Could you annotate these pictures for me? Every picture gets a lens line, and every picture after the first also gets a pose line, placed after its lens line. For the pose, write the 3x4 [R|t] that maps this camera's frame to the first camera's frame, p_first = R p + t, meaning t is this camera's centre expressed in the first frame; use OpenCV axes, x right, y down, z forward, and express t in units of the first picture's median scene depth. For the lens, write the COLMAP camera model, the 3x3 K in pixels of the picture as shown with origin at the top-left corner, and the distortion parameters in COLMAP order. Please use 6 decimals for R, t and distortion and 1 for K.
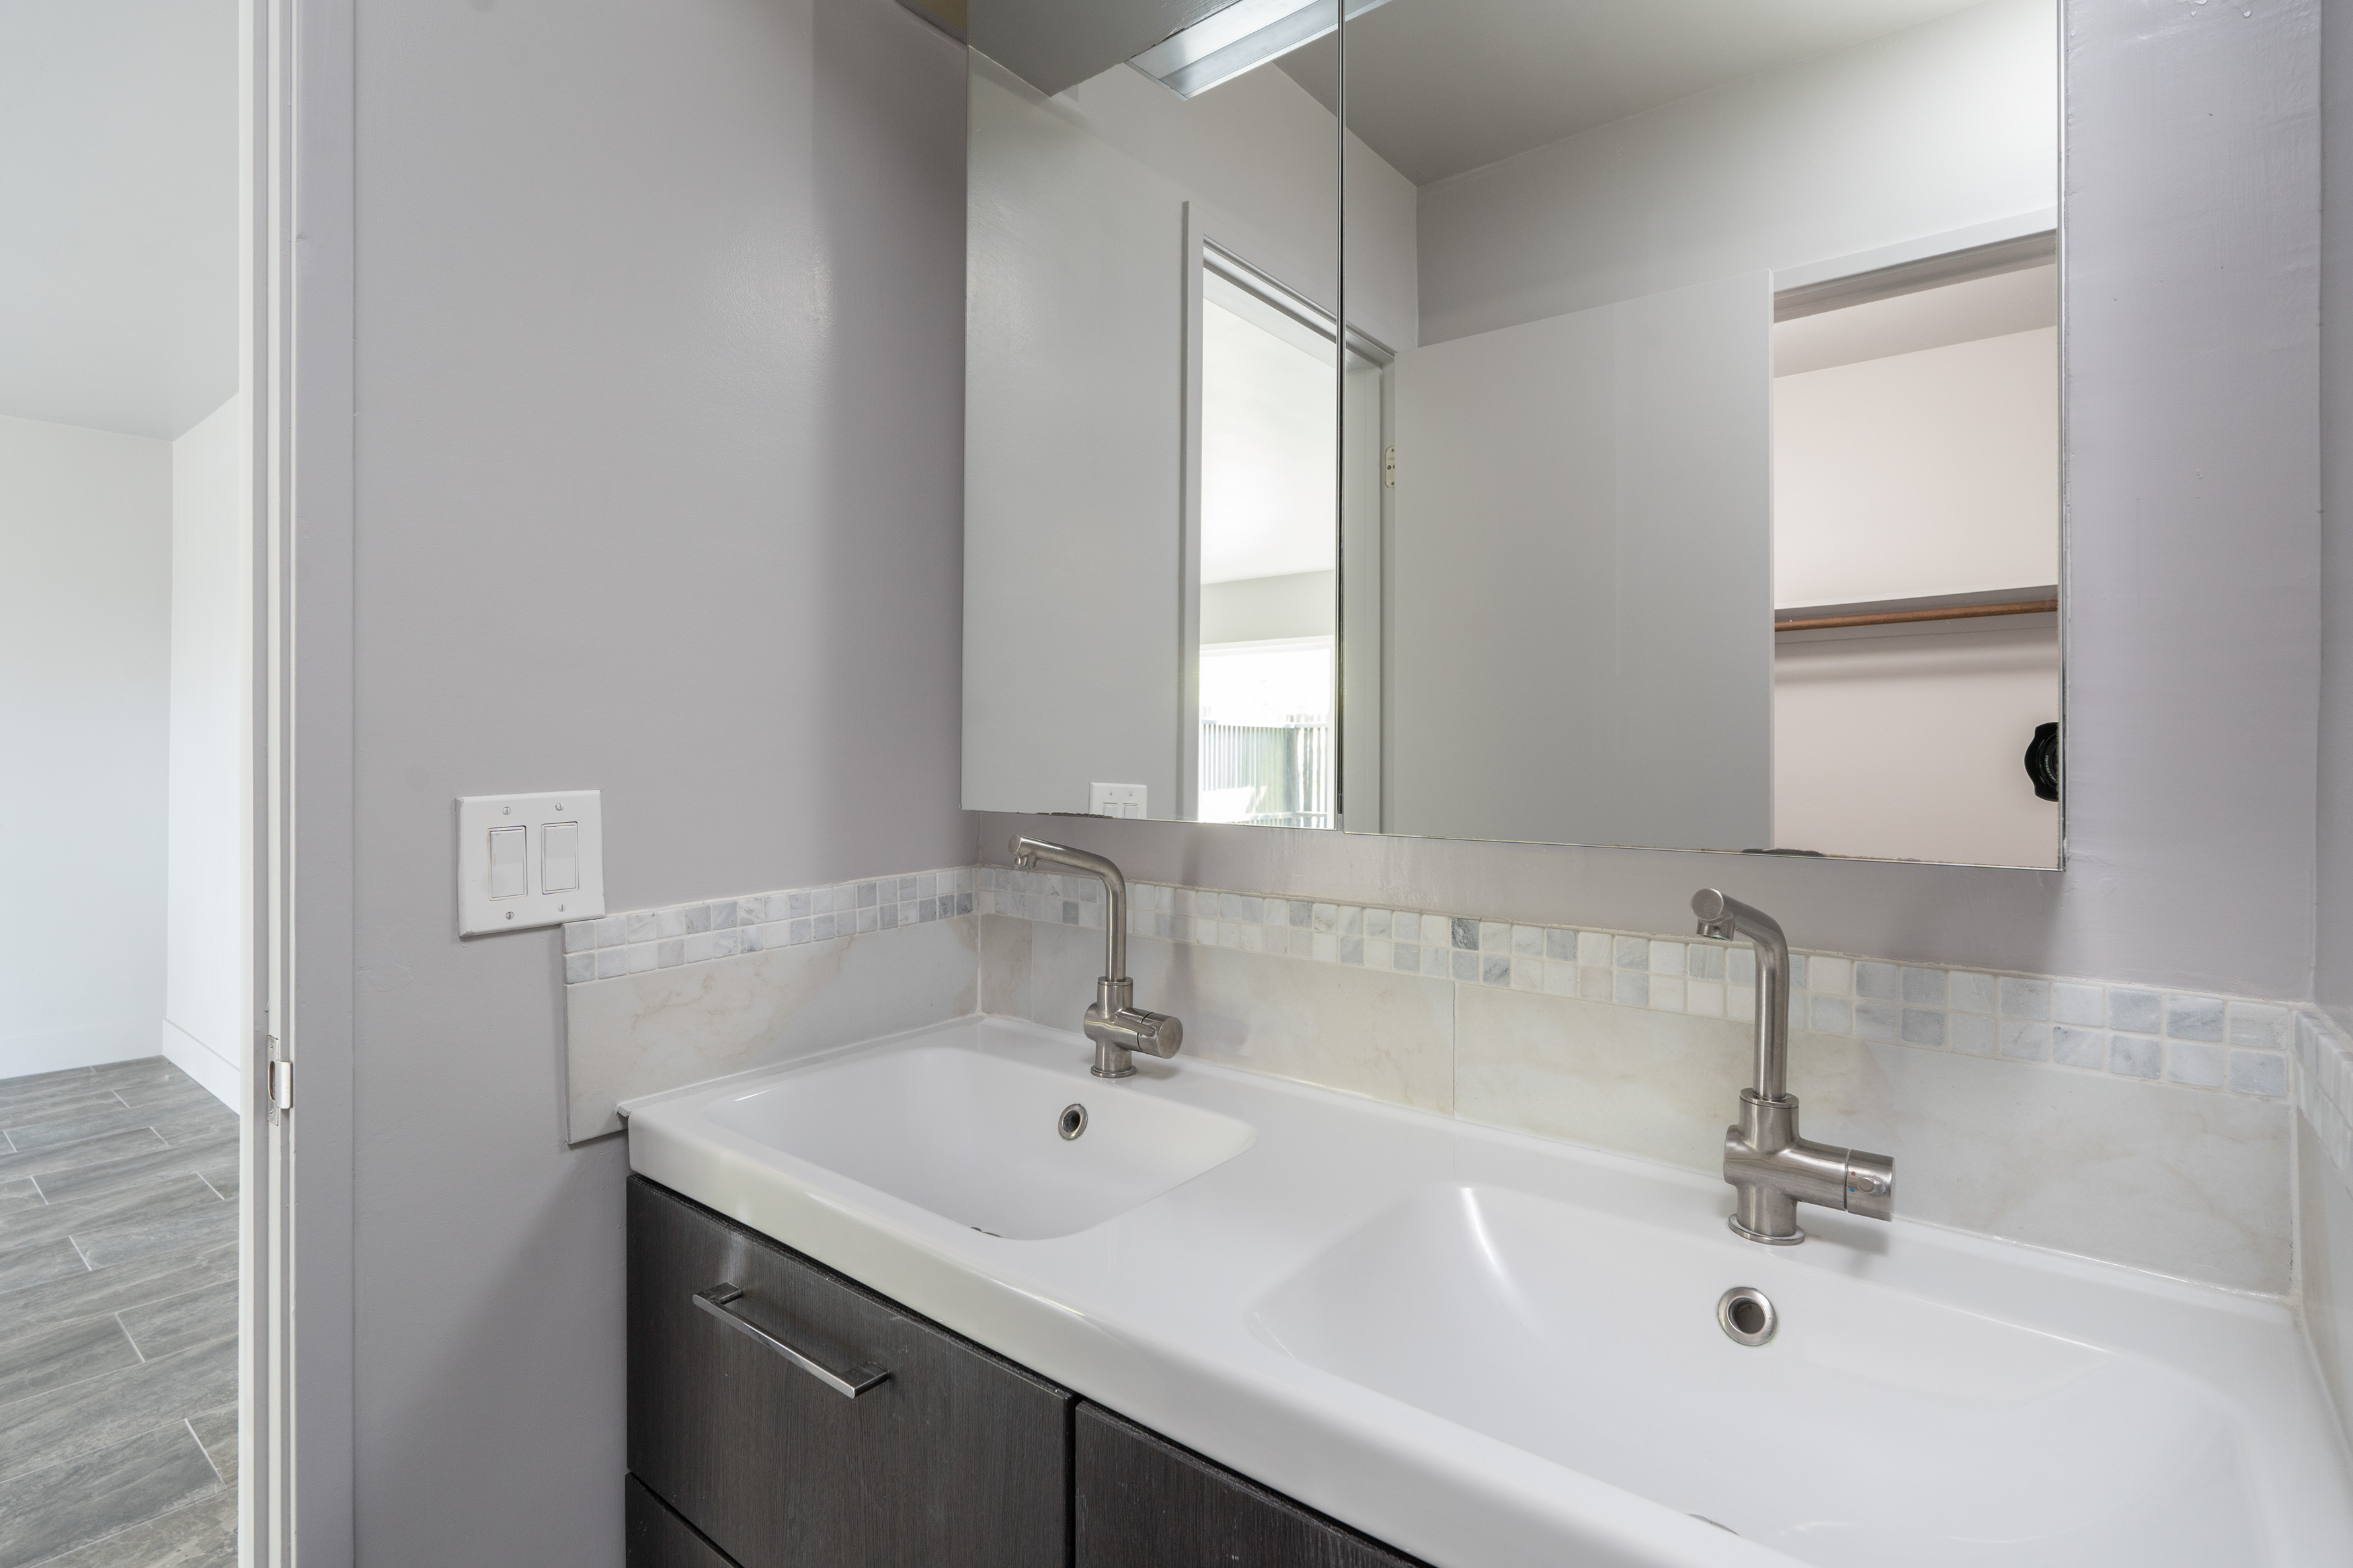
lens RADIAL K [[1121.5, 0, 1172.9], [0, 1121.5, 769.0], [0, 0, 1]] dist [0.001355, 0.000264]
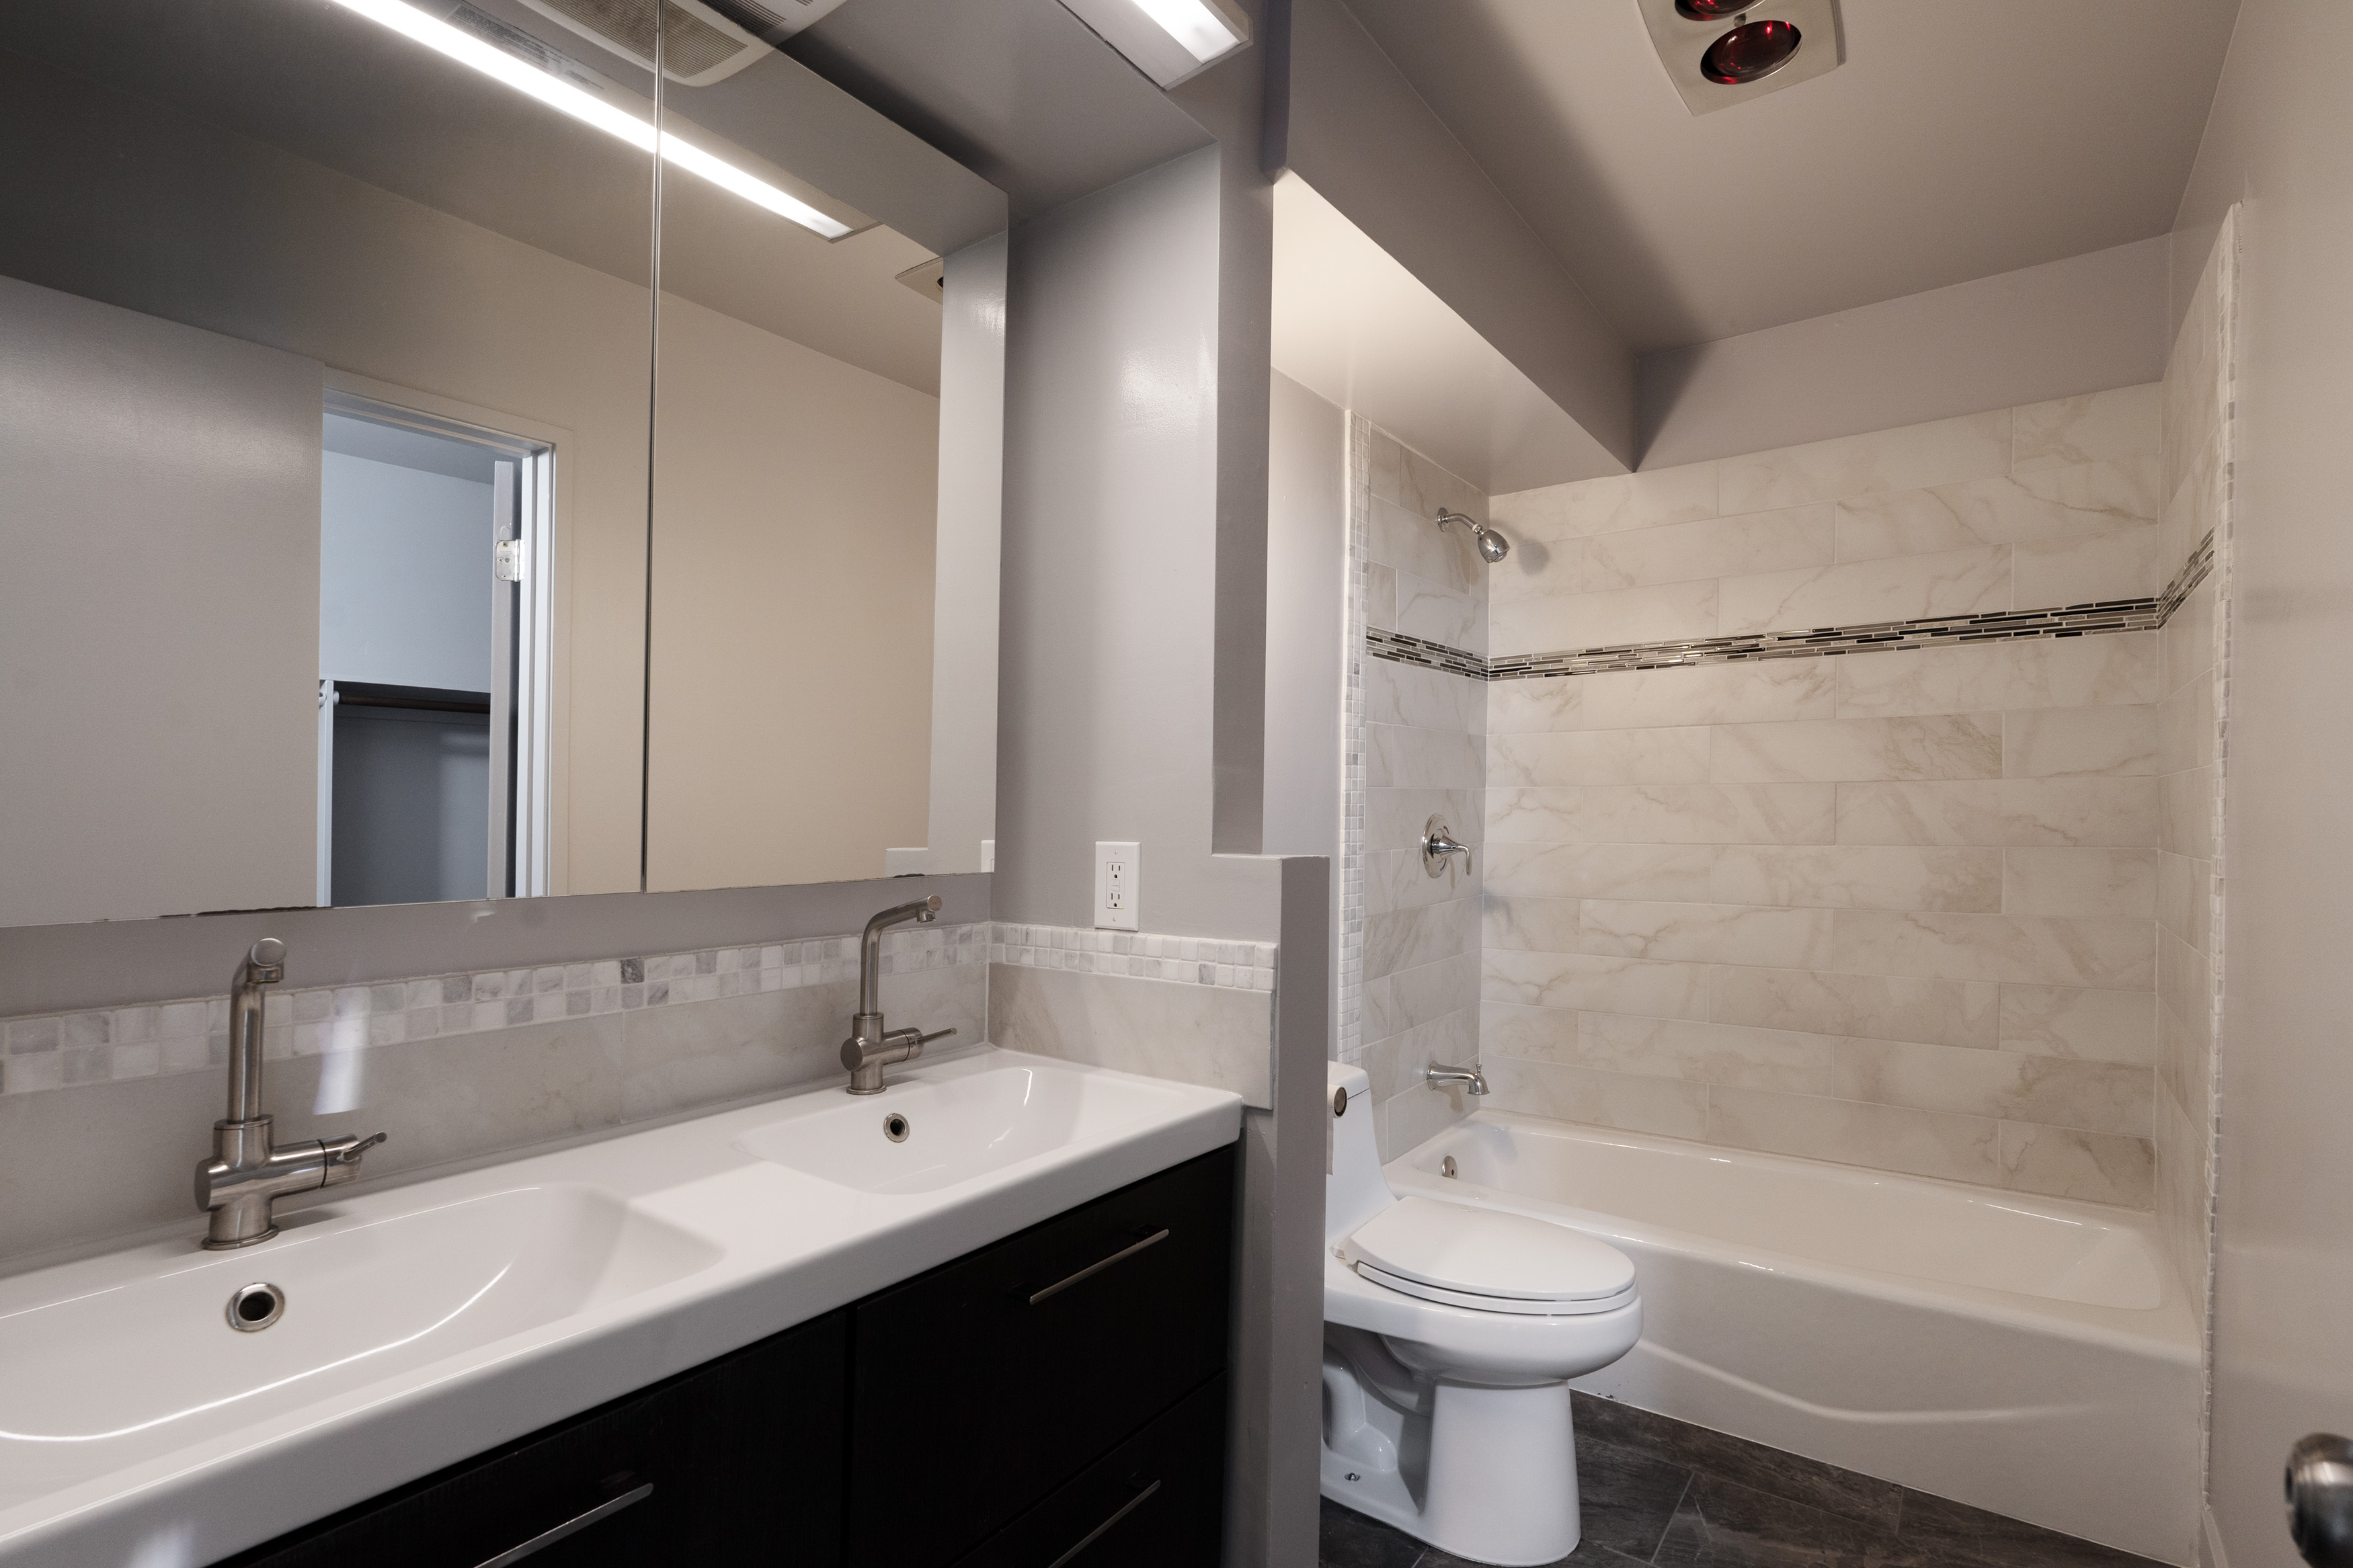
lens RADIAL K [[1121.5, 0, 1171.8], [0, 1121.5, 798.2], [0, 0, 1]] dist [0.001355, 0.000264]
pose [[-0.036897, 0.002333, 0.999316, -0.985456], [0.001701, 0.999996, -0.002272, -0.038193], [-0.999318, 0.001616, -0.036901, 0.453416]]
